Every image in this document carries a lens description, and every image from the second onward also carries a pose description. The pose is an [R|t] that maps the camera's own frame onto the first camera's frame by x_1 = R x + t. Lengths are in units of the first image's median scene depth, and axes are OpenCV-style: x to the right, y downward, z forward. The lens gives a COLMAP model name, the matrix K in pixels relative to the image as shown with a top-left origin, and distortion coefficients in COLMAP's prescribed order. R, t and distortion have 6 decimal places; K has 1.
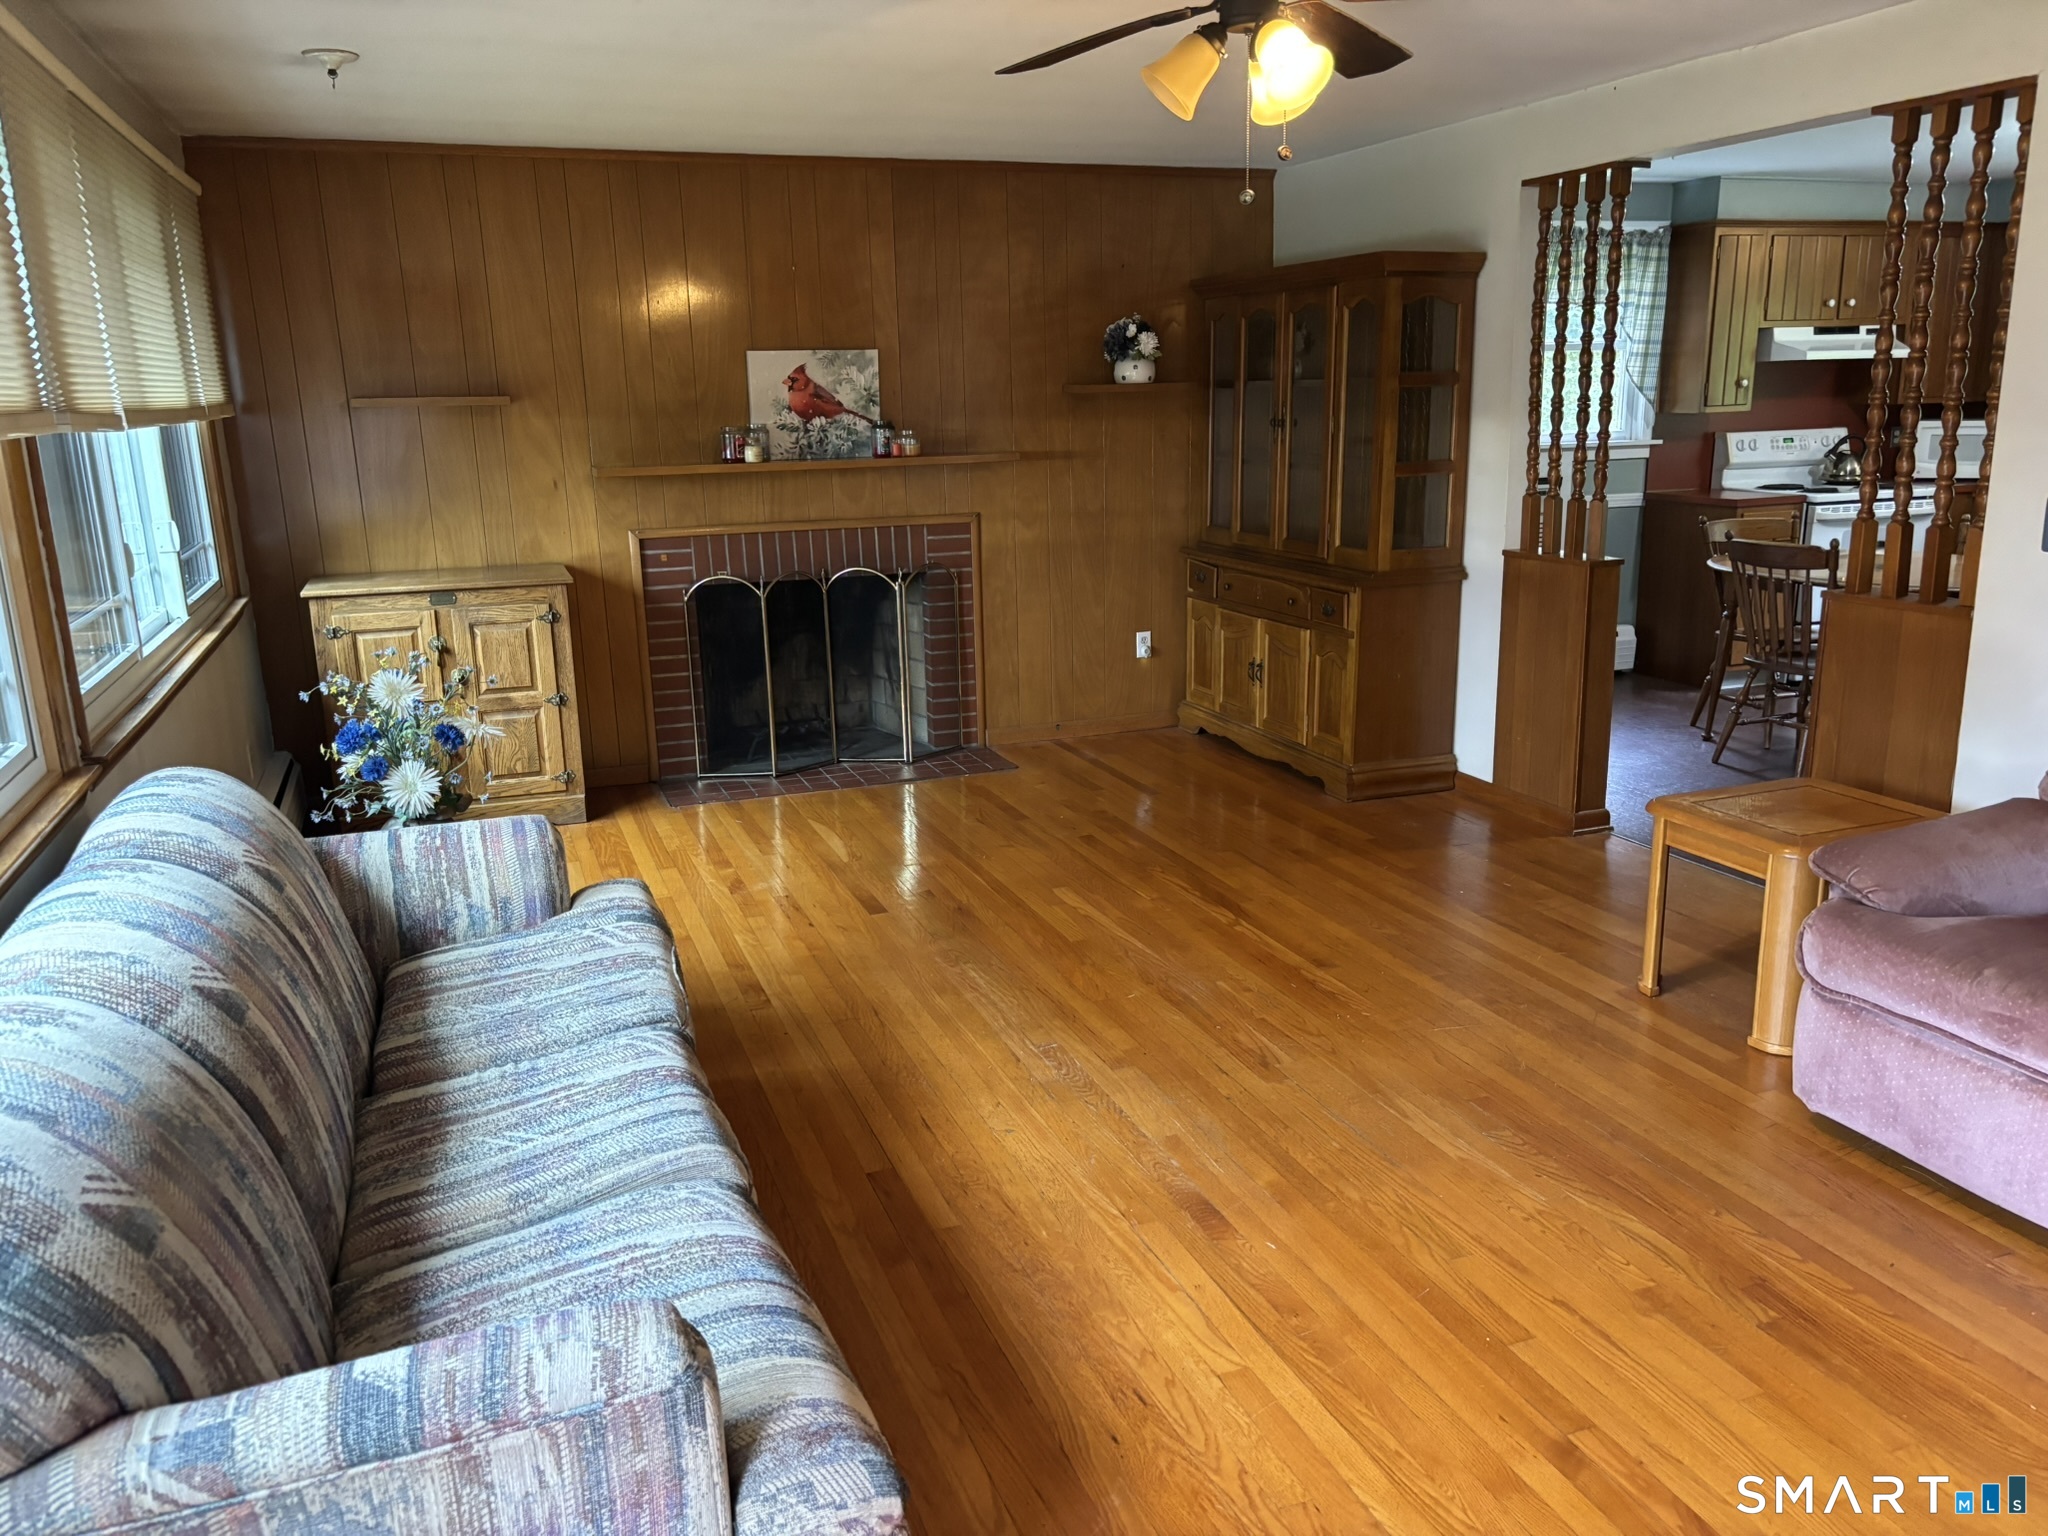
lens RADIAL K [[1550.4, 0, 1029.2], [0, 1550.4, 785.9], [0, 0, 1]] dist [0.053074, -0.033431]
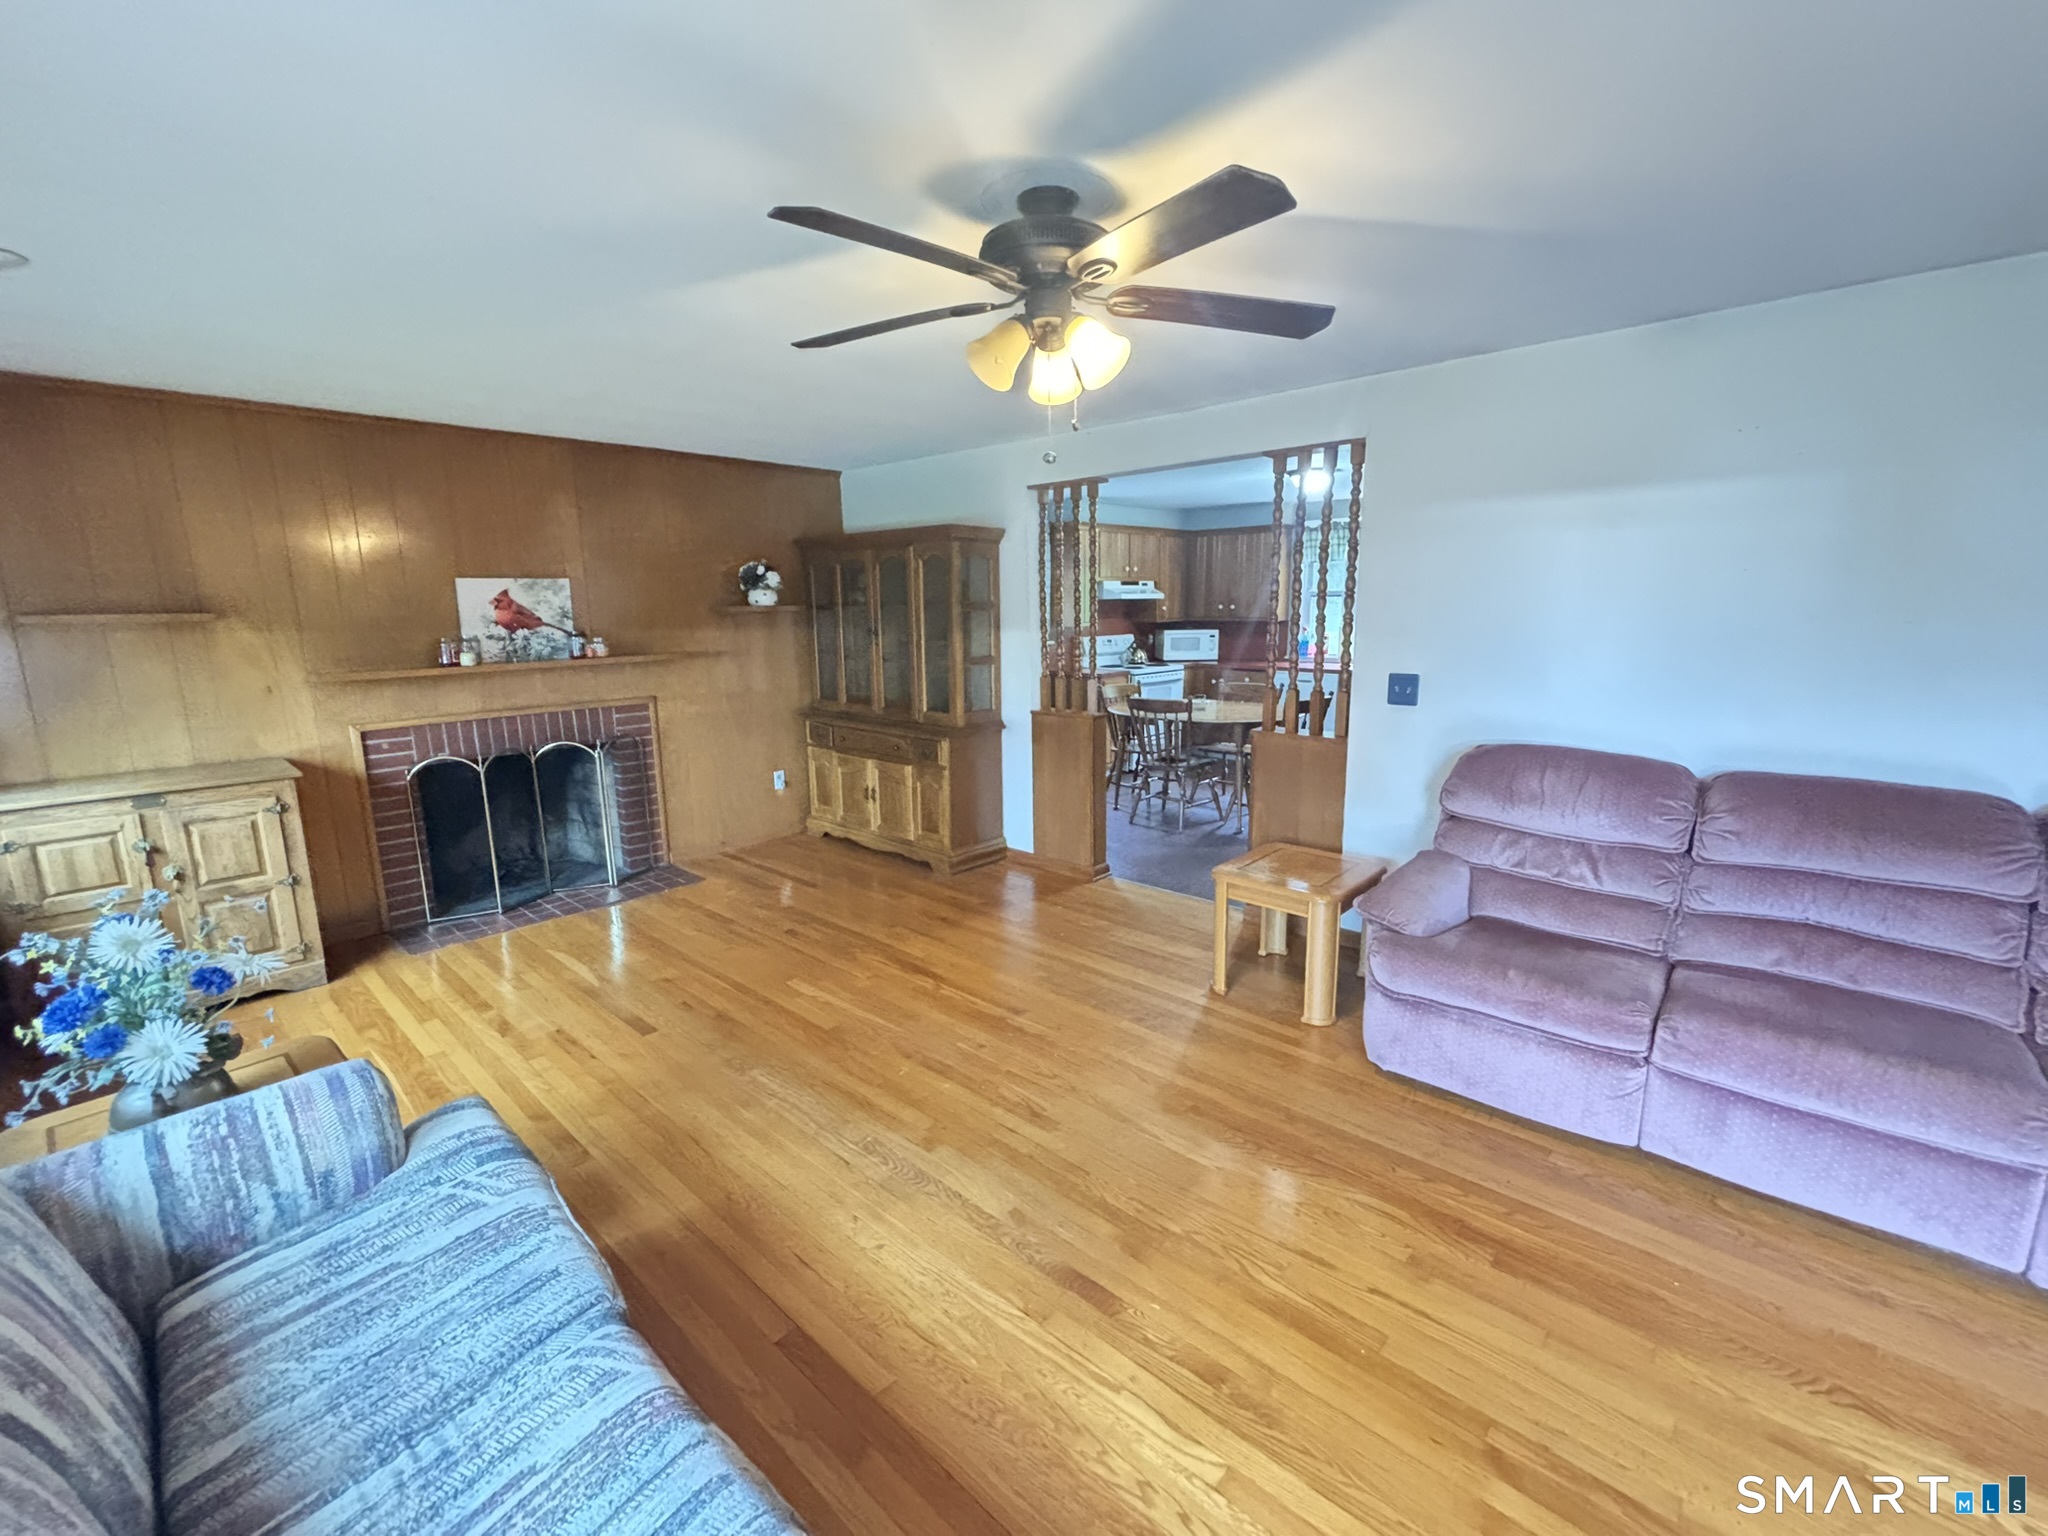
lens RADIAL K [[869.3, 0, 1024.2], [0, 869.3, 766.1], [0, 0, 1]] dist [0.000646, 0.002853]
pose [[0.892586, -0.074347, 0.444705, -0.108028], [0.106619, 0.993142, -0.047964, -0.052674], [-0.438089, 0.090226, 0.894392, 0.213153]]
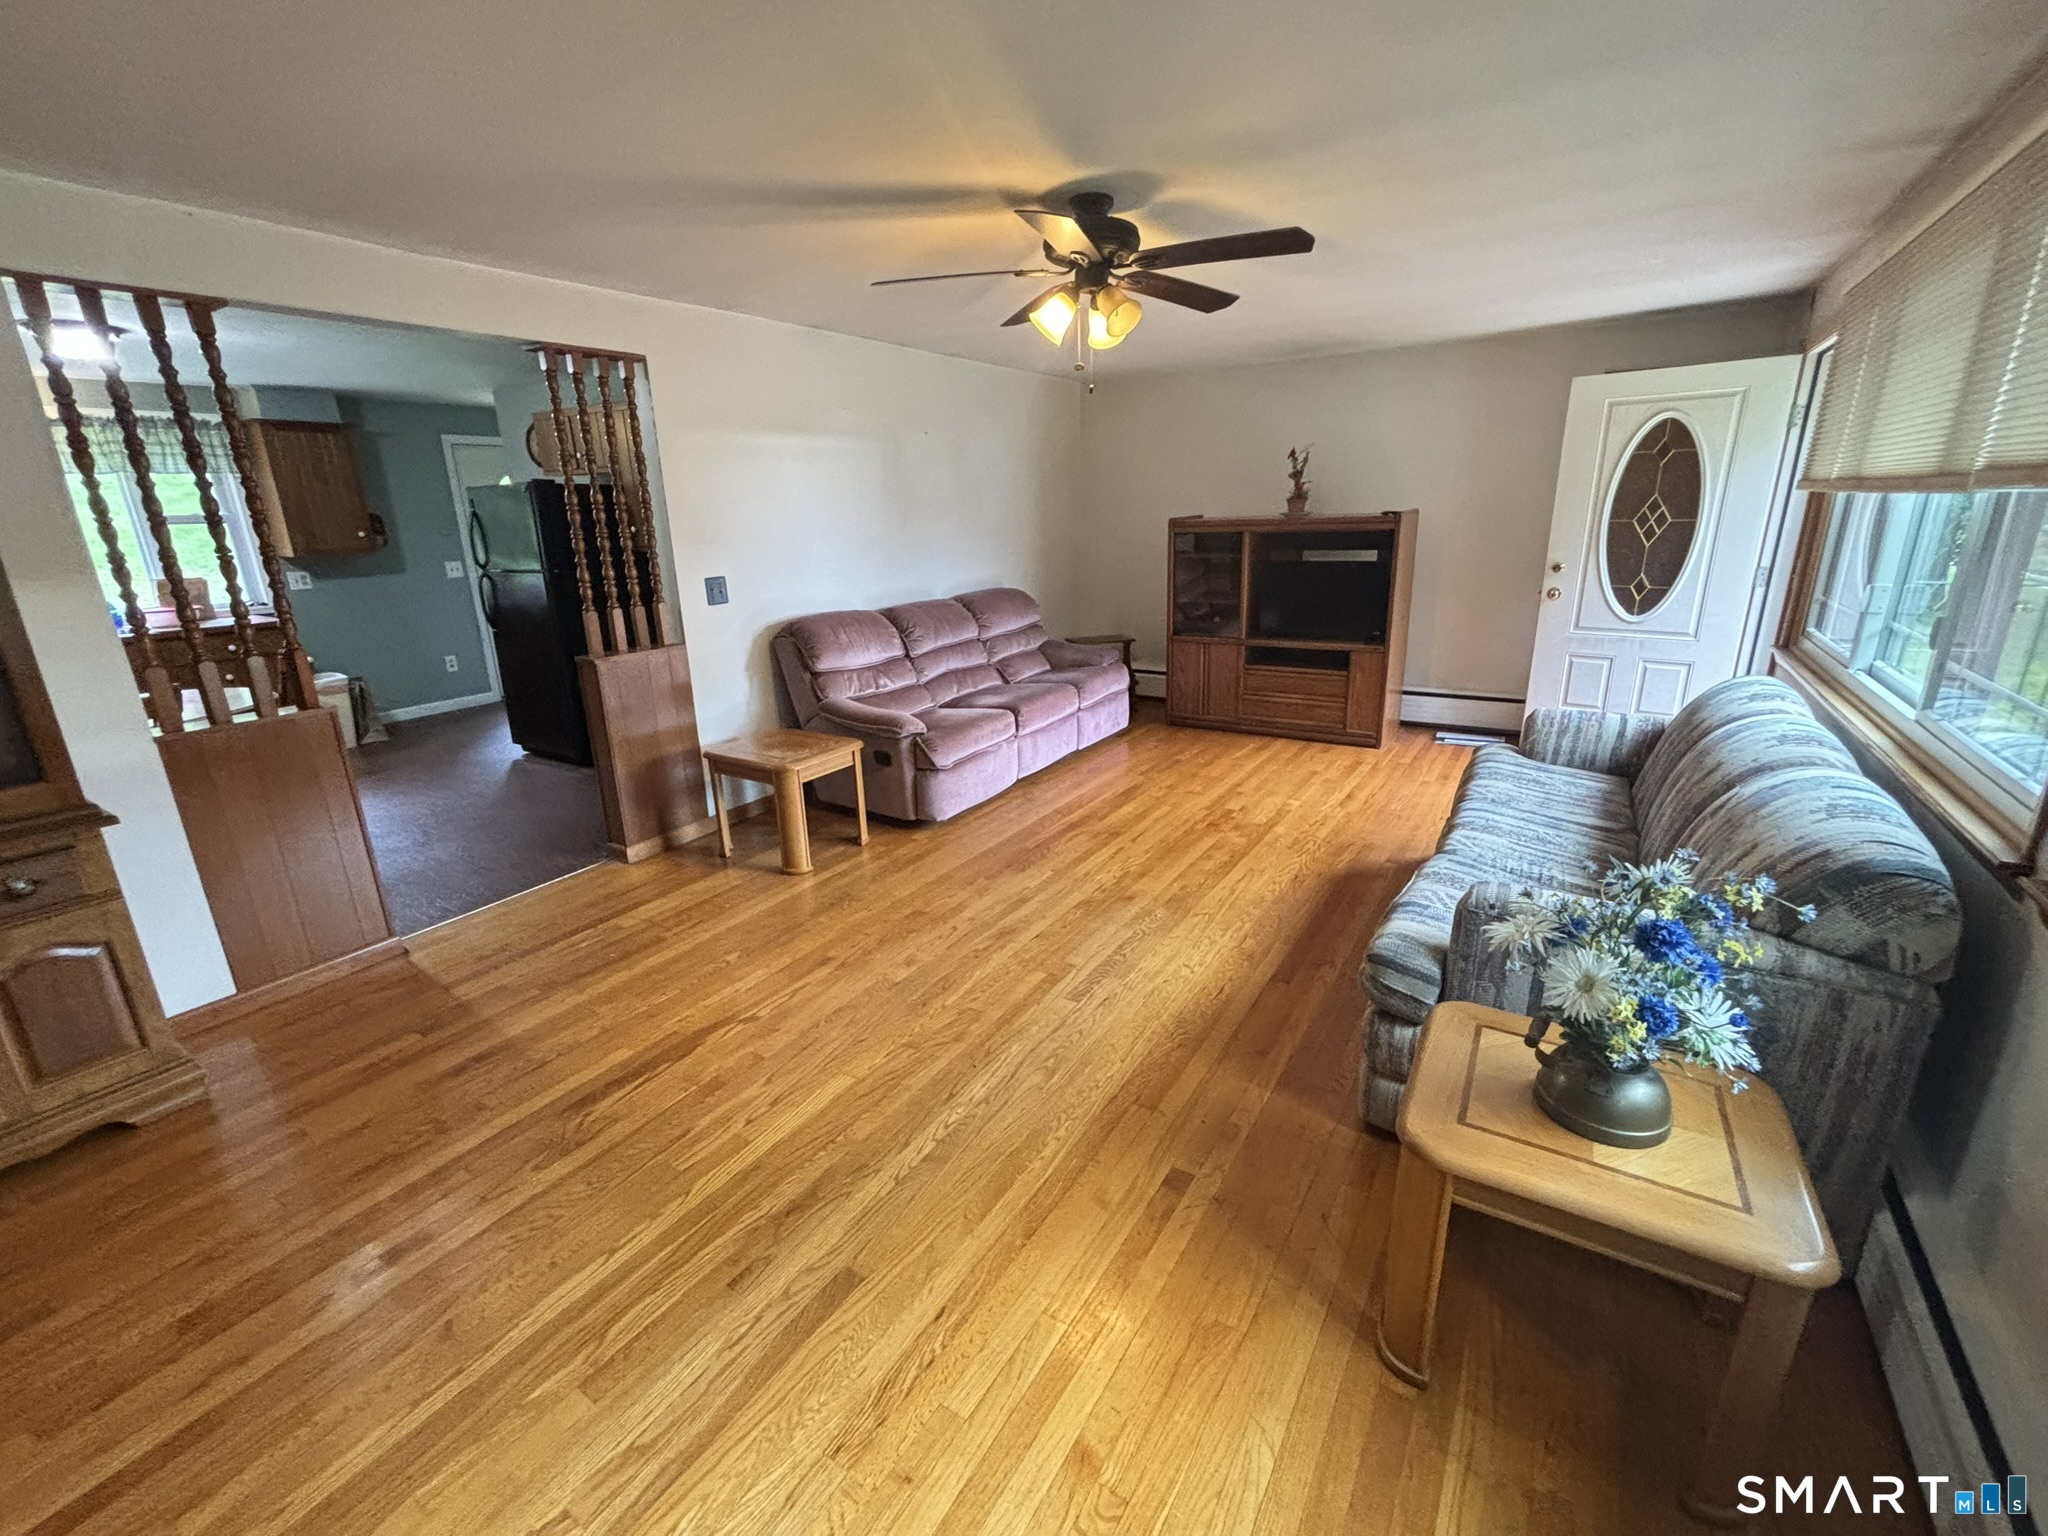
lens RADIAL K [[869.3, 0, 1022.1], [0, 869.3, 763.1], [0, 0, 1]] dist [0.000646, 0.002853]
pose [[-0.599389, -0.188387, 0.777974, -0.346356], [0.238204, 0.885900, 0.398045, -0.218854], [-0.764194, 0.423900, -0.486124, 0.899428]]
